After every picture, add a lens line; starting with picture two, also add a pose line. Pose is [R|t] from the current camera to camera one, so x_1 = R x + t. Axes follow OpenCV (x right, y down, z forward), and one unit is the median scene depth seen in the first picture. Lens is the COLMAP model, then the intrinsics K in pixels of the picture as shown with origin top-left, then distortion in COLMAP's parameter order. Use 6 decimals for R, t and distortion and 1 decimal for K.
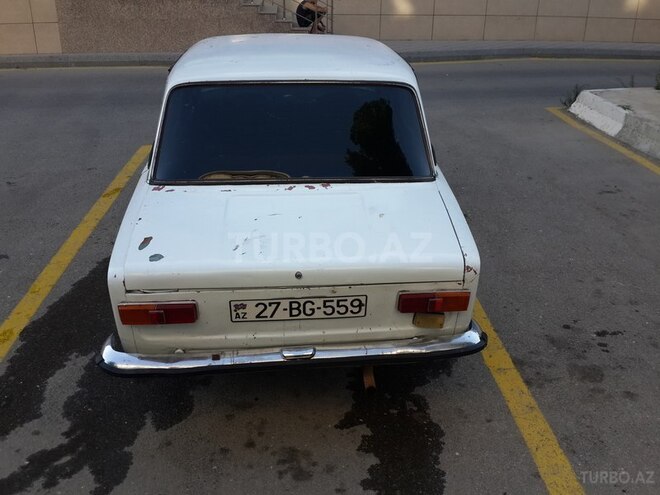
lens RADIAL K [[623.2, 0, 339.9], [0, 623.2, 248.6], [0, 0, 1]] dist [0.164322, -0.431095]
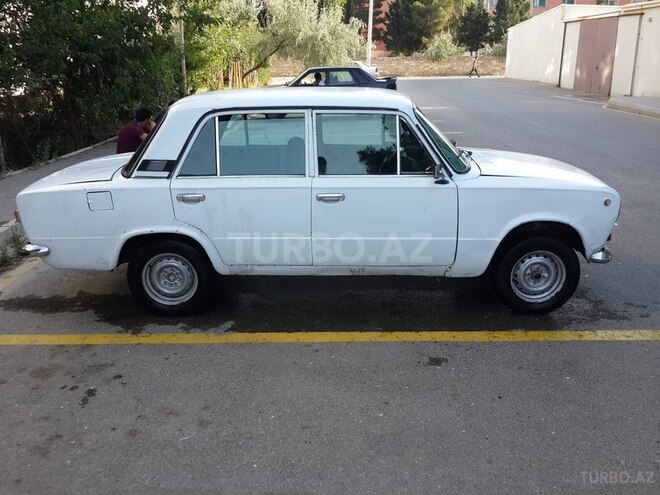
lens RADIAL K [[623.2, 0, 339.9], [0, 623.2, 248.6], [0, 0, 1]] dist [0.164322, -0.431095]
pose [[-0.091131, 0.281269, -0.955292, 1.762601], [-0.403534, 0.866566, 0.293641, -0.684045], [0.910415, 0.412252, 0.034530, 1.769555]]
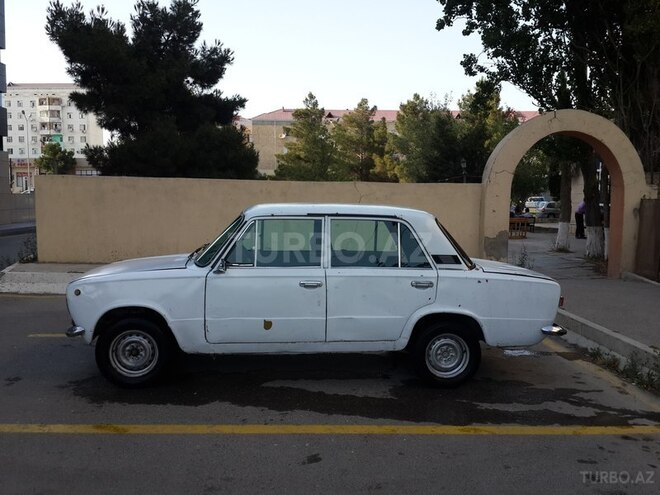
lens RADIAL K [[623.2, 0, 339.9], [0, 623.2, 248.6], [0, 0, 1]] dist [0.164322, -0.431095]
pose [[-0.004018, -0.092924, 0.995665, -2.409614], [0.394202, 0.914899, 0.086977, -0.536611], [-0.919015, 0.392843, 0.032955, 1.498636]]
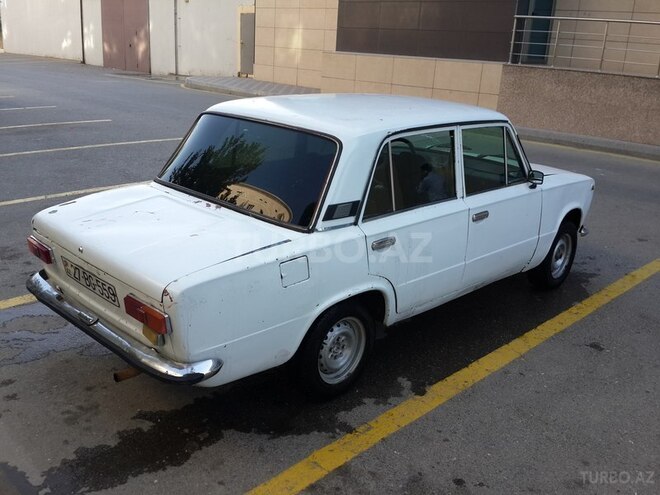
lens RADIAL K [[623.2, 0, 339.9], [0, 623.2, 248.6], [0, 0, 1]] dist [0.164322, -0.431095]
pose [[0.652782, 0.261338, -0.711040, 1.086884], [-0.351380, 0.935988, 0.021426, -0.154911], [0.671125, 0.235858, 0.702825, 0.450756]]
